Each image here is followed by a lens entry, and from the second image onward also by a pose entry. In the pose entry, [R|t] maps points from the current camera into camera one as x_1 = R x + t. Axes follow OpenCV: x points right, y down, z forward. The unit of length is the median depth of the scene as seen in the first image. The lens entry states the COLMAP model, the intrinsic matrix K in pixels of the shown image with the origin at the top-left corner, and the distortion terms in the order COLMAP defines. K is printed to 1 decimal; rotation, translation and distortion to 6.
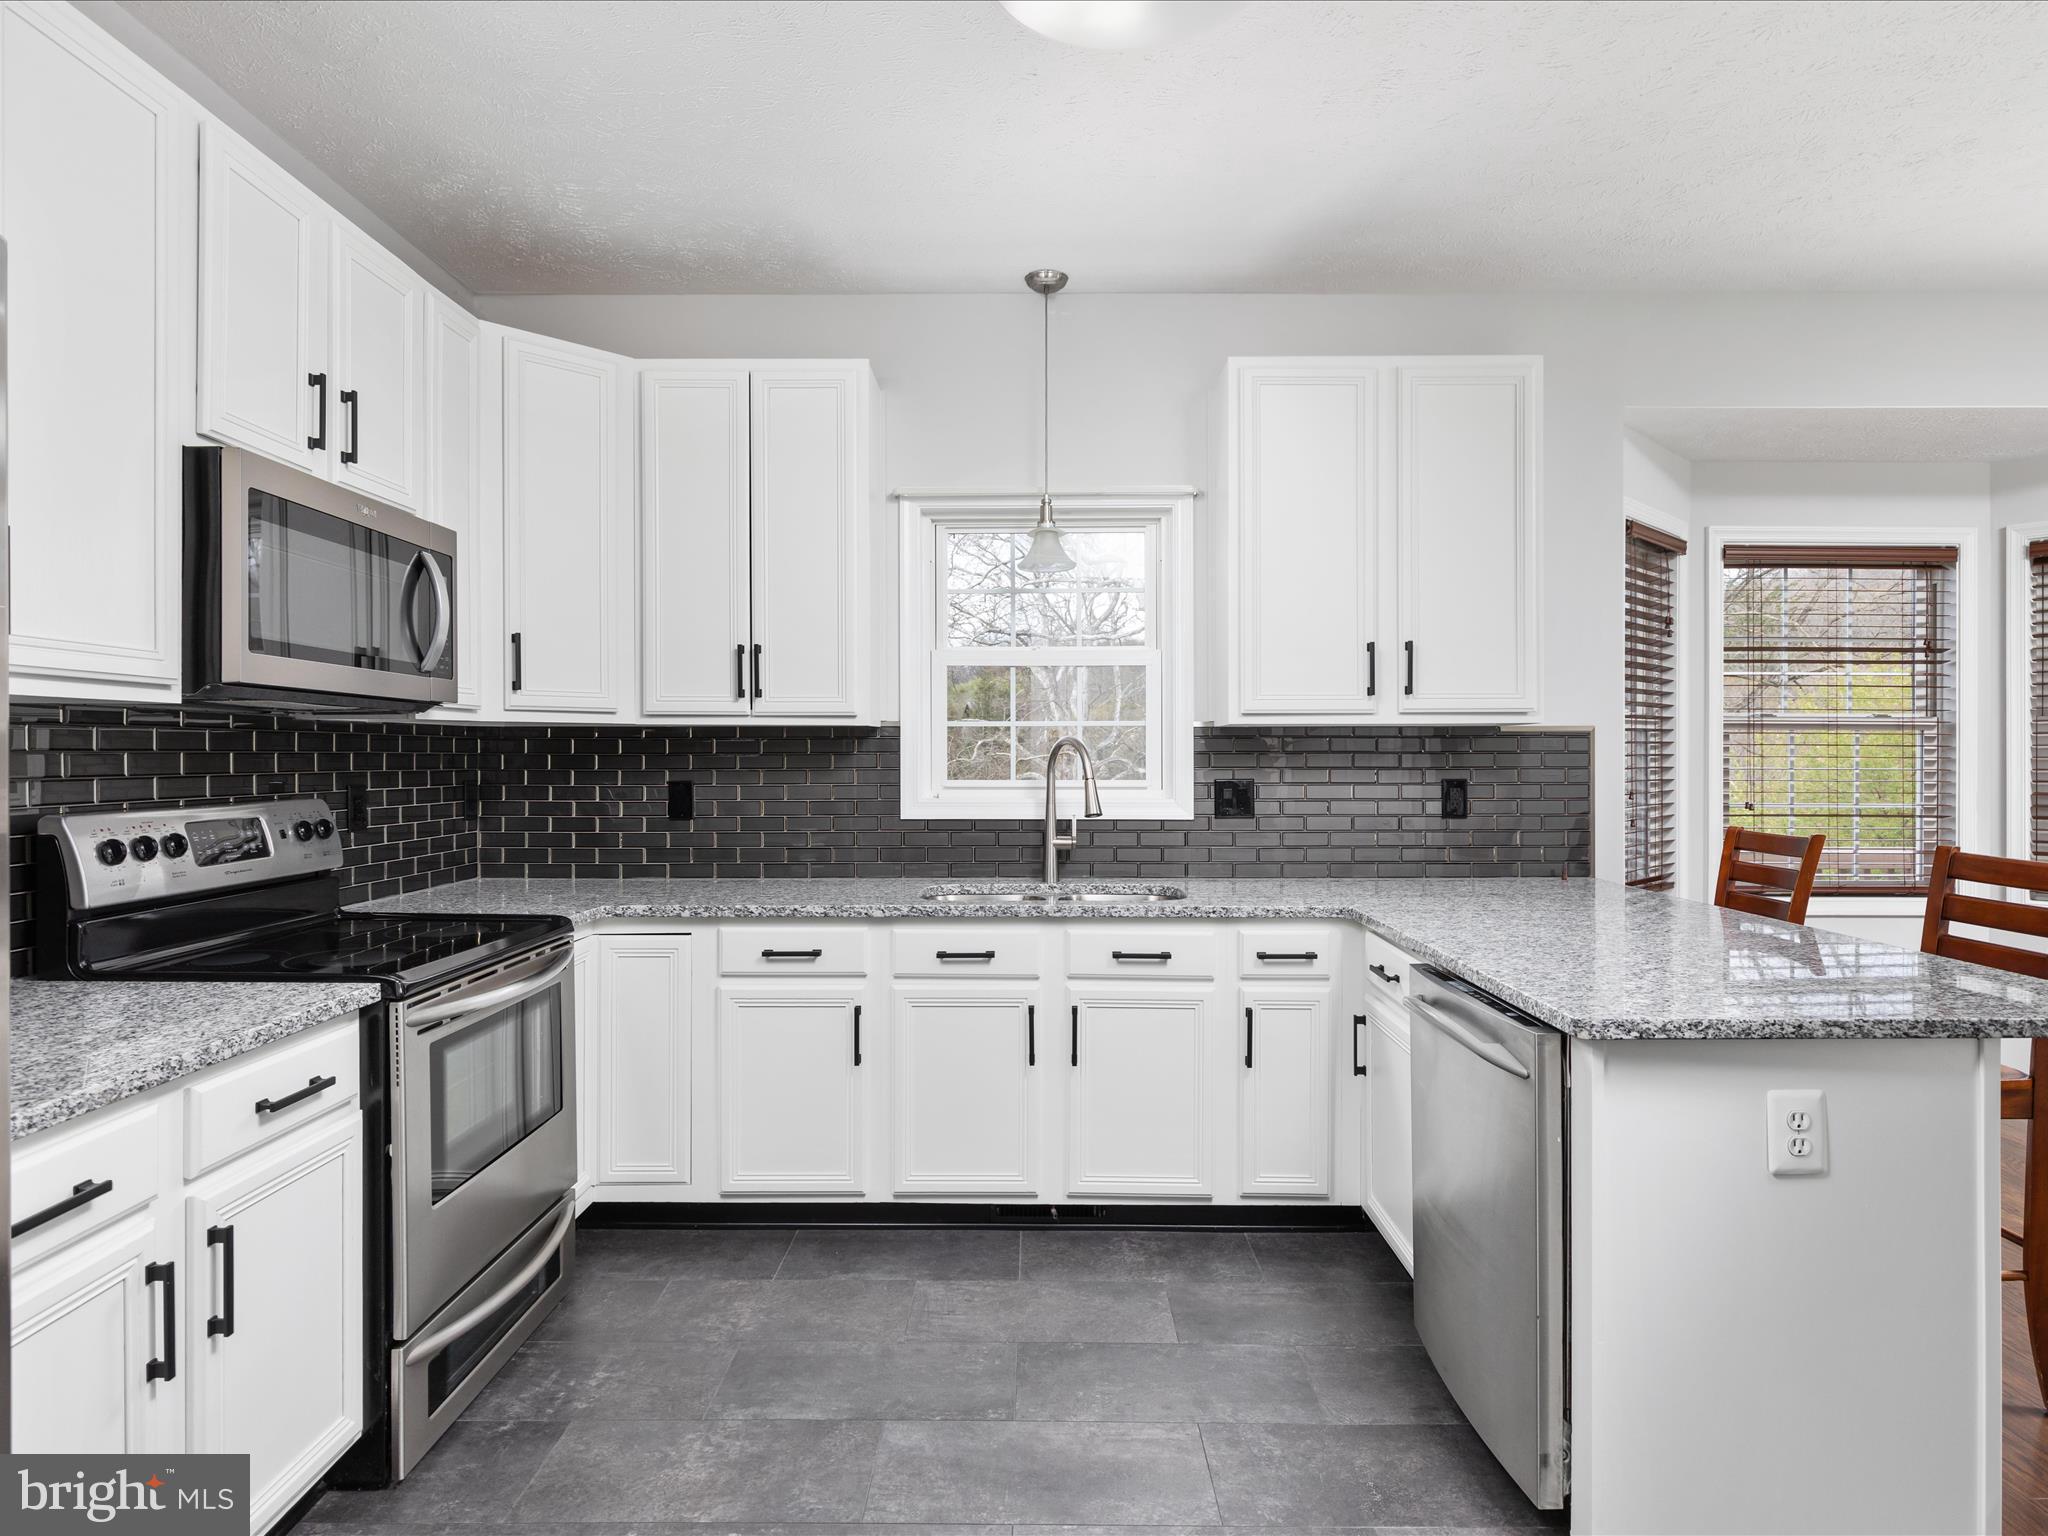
lens RADIAL K [[1165.2, 0, 1024.0], [0, 1165.2, 768.0], [0, 0, 1]] dist [-0.008060, -0.000878]
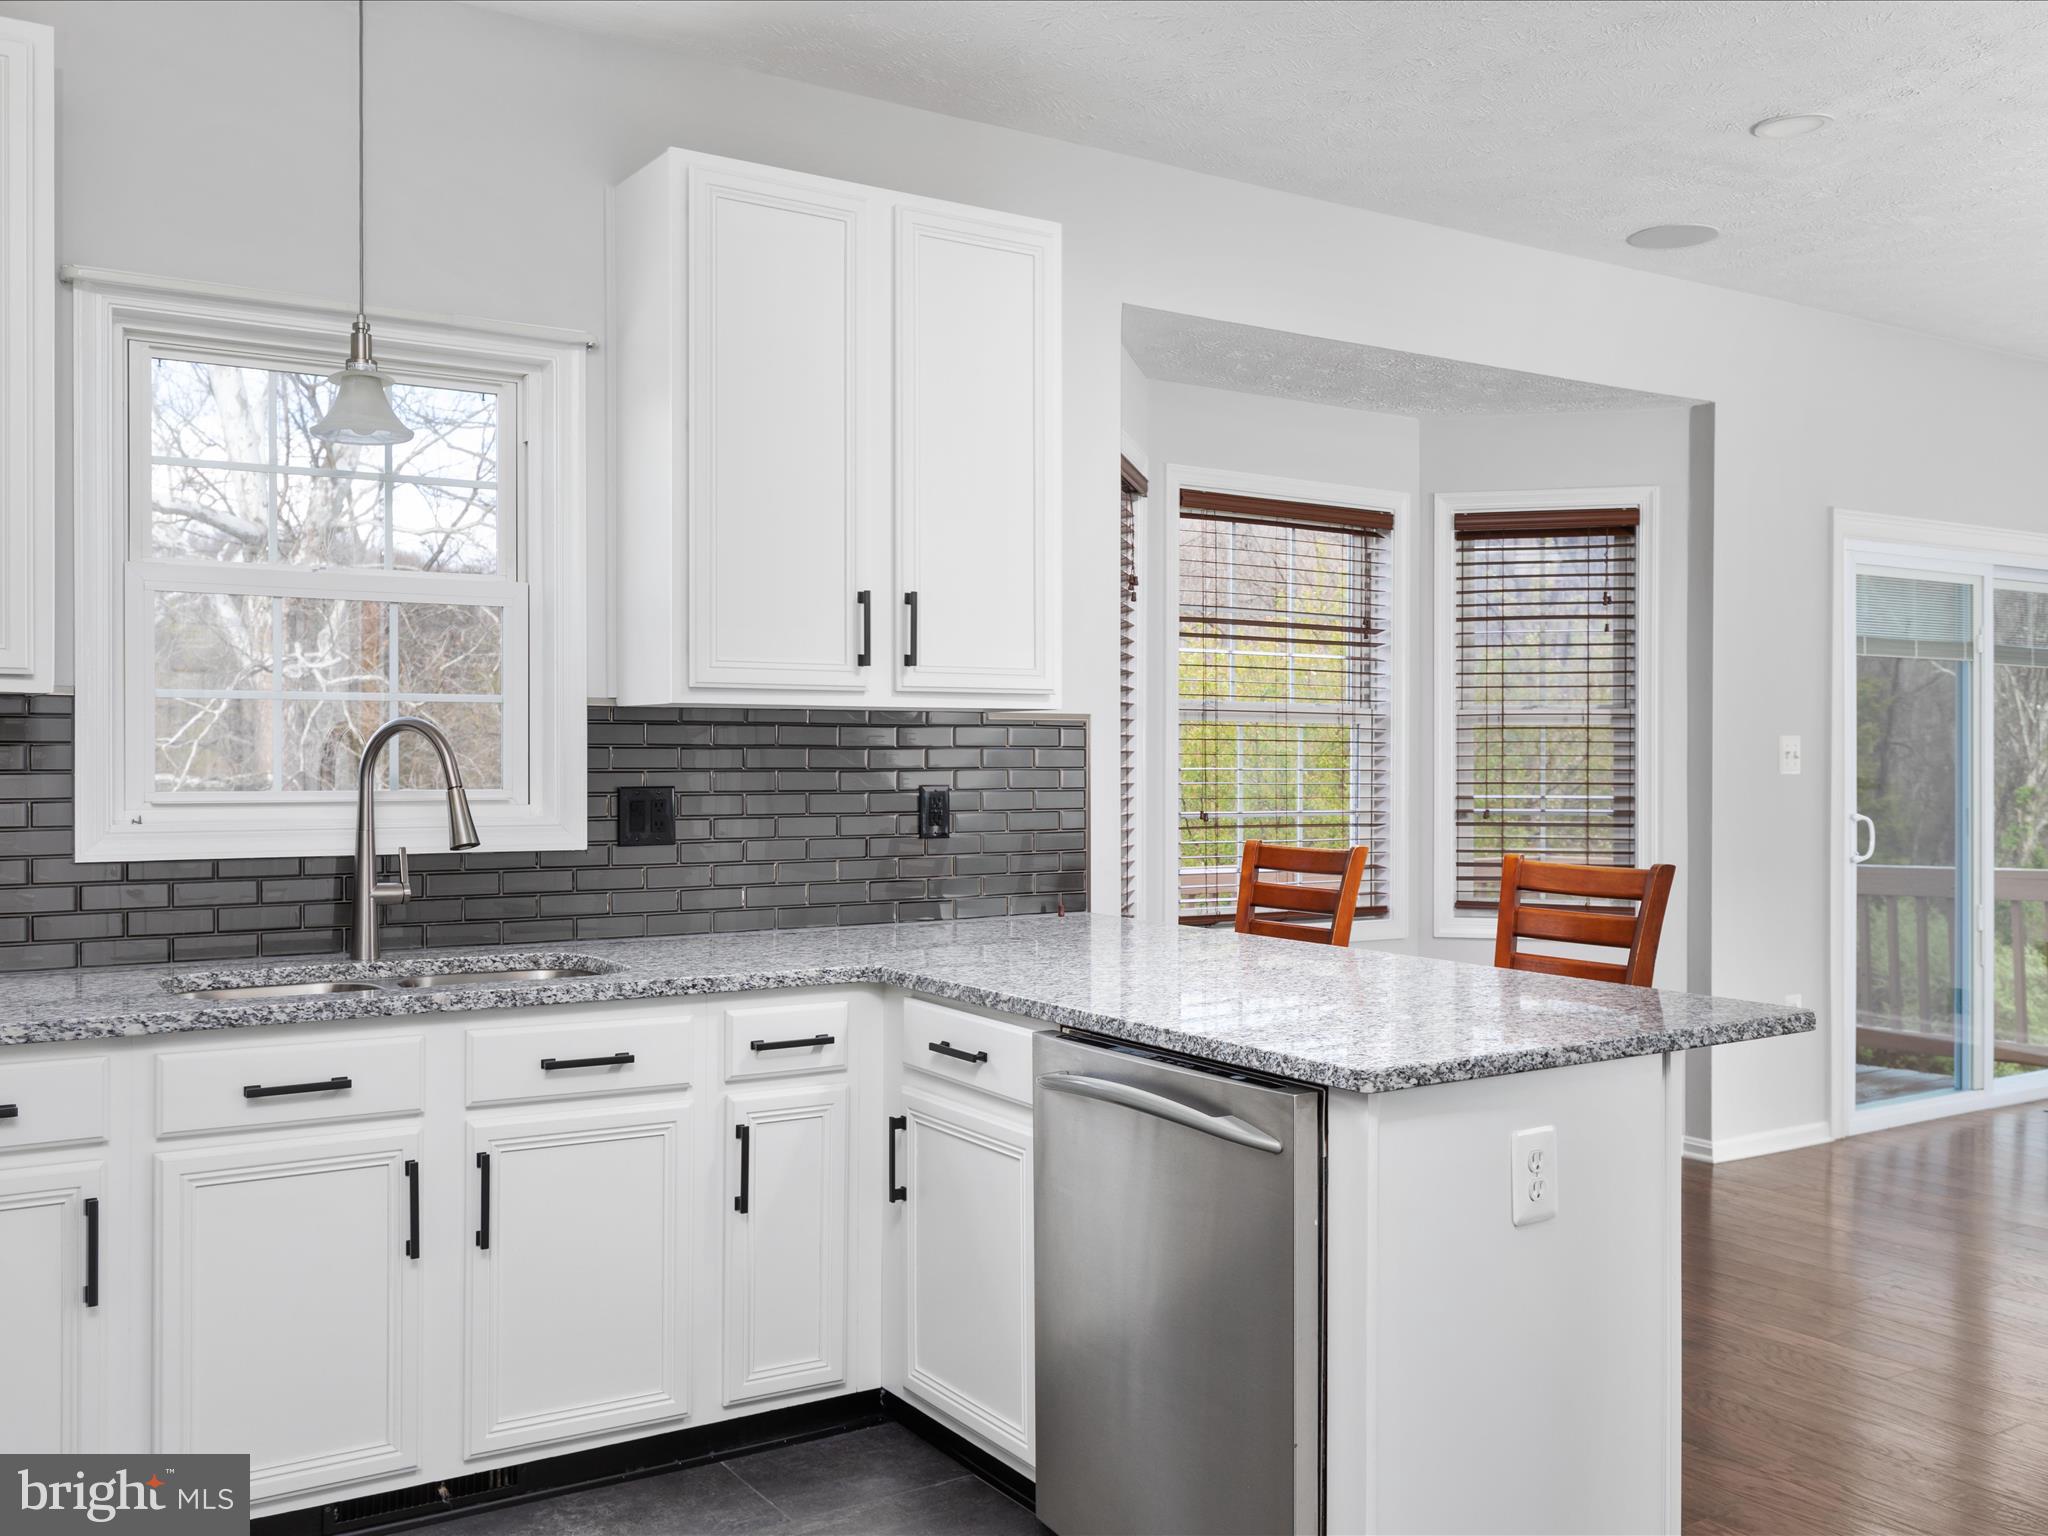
lens RADIAL K [[1826.1, 0, 1024.0], [0, 1826.1, 768.0], [0, 0, 1]] dist [-0.004867, -0.001063]
pose [[0.832002, -0.000932, 0.554772, -0.221369], [0.002061, 0.999997, -0.001412, 0.001154], [-0.554769, 0.002318, 0.832001, 0.025017]]
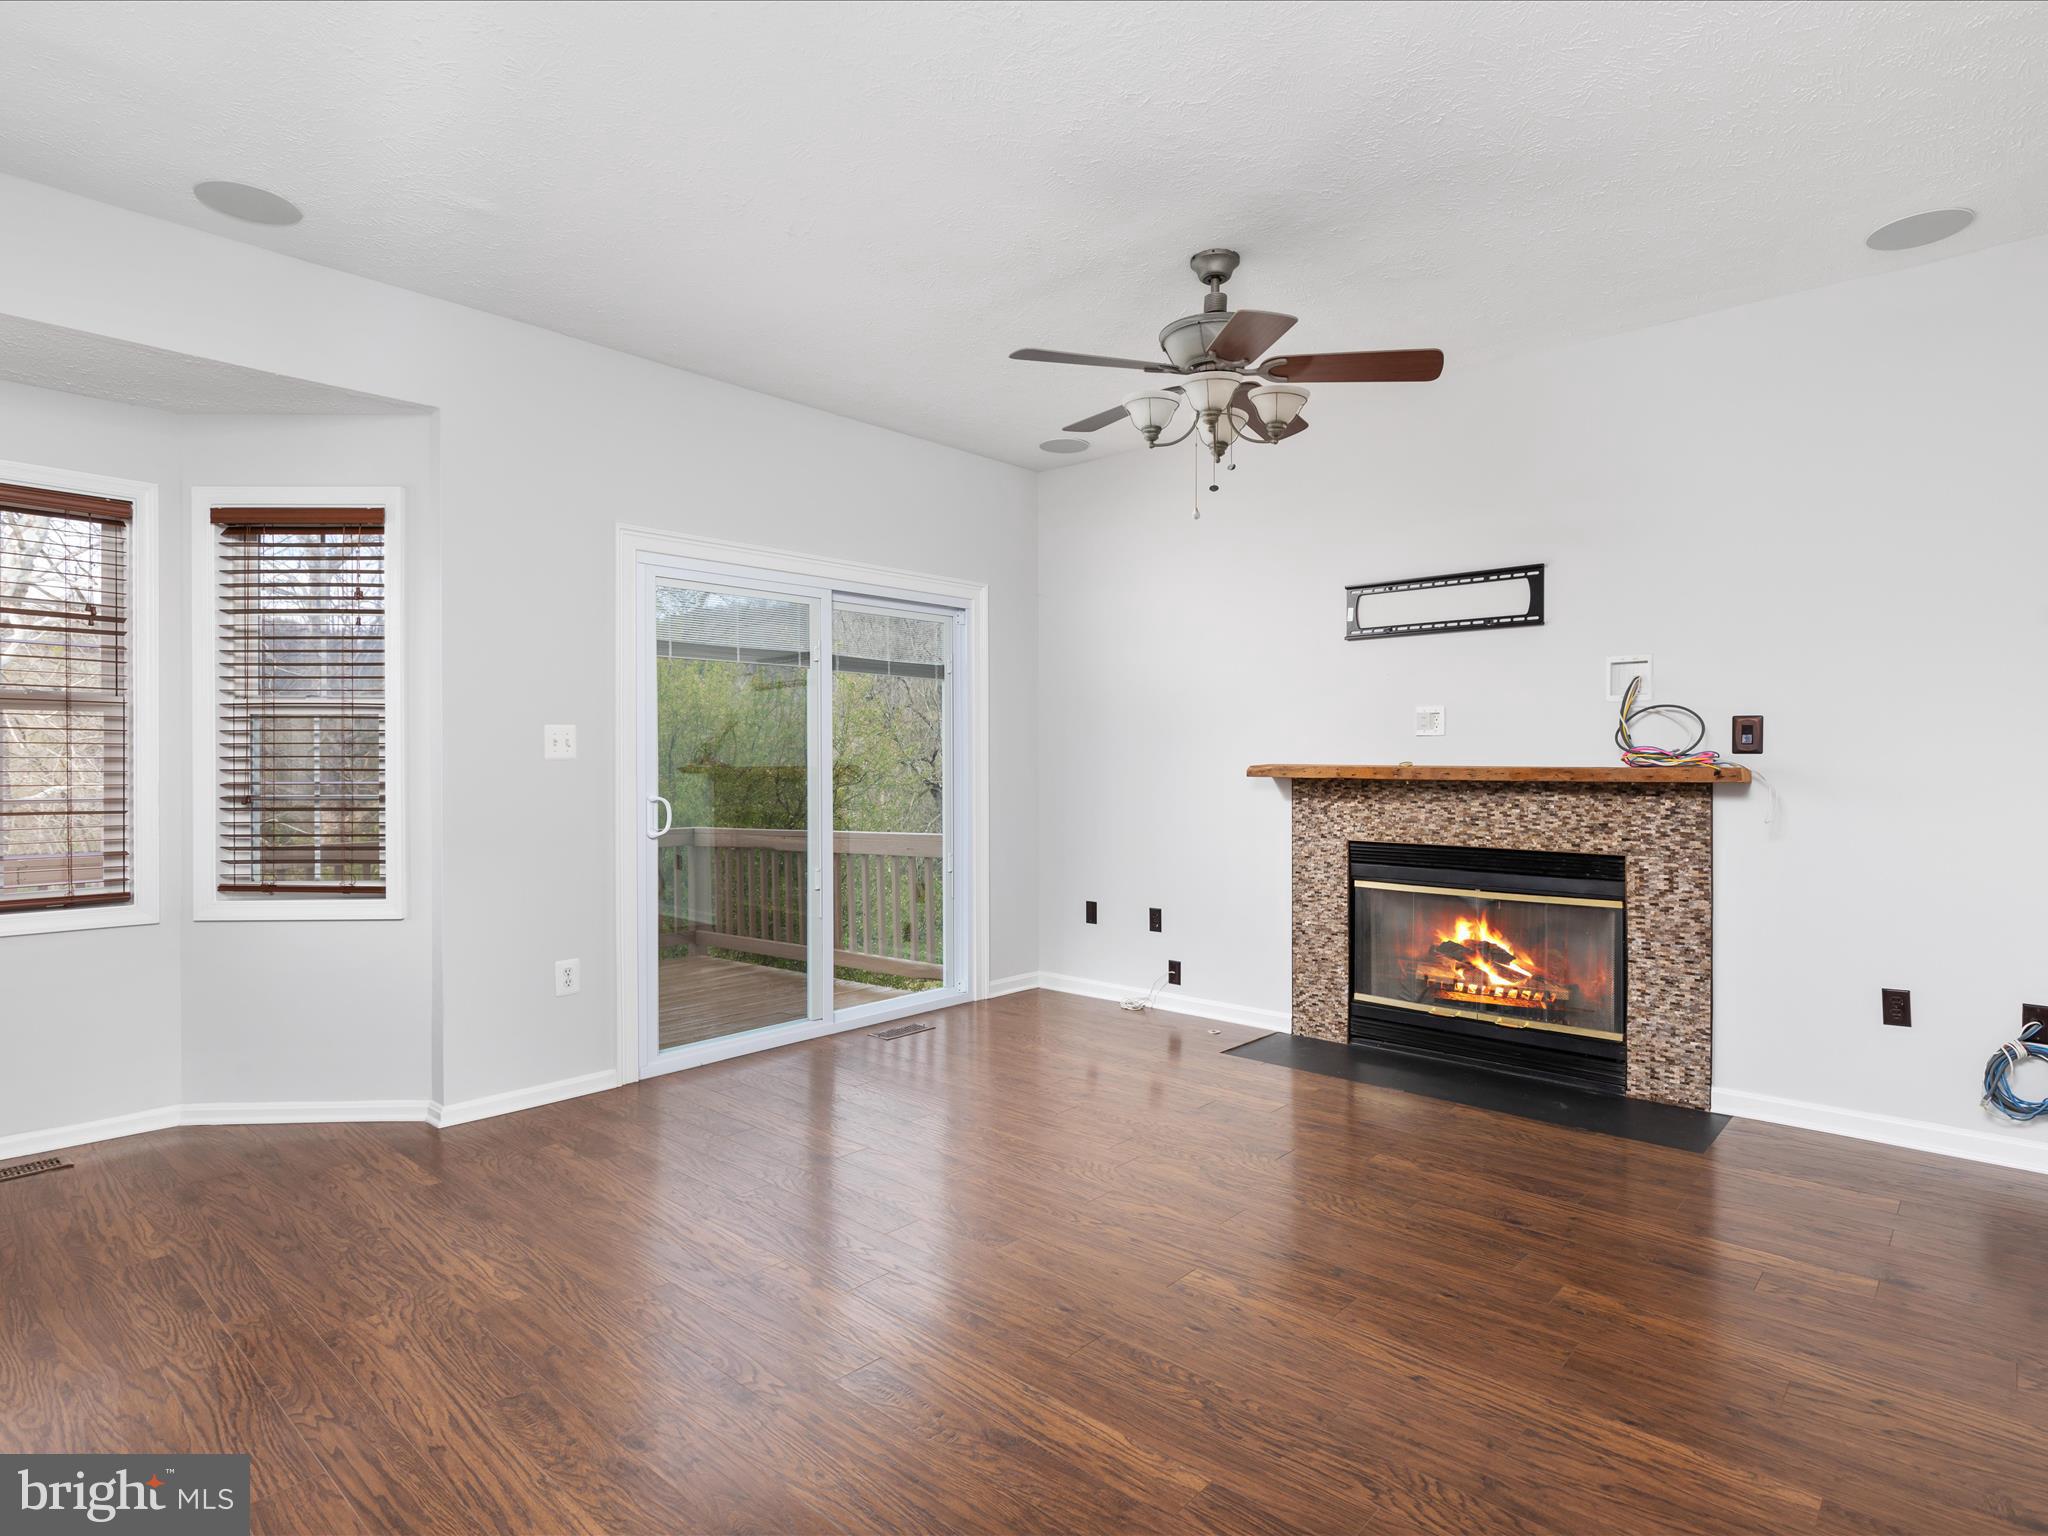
lens RADIAL K [[1090.3, 0, 1024.0], [0, 1090.3, 768.0], [0, 0, 1]] dist [0.002094, 0.000659]
pose [[0.657359, -0.006200, 0.753552, 0.767877], [0.008171, 0.999966, 0.001100, 0.016538], [-0.753533, 0.005435, 0.657388, -0.053901]]
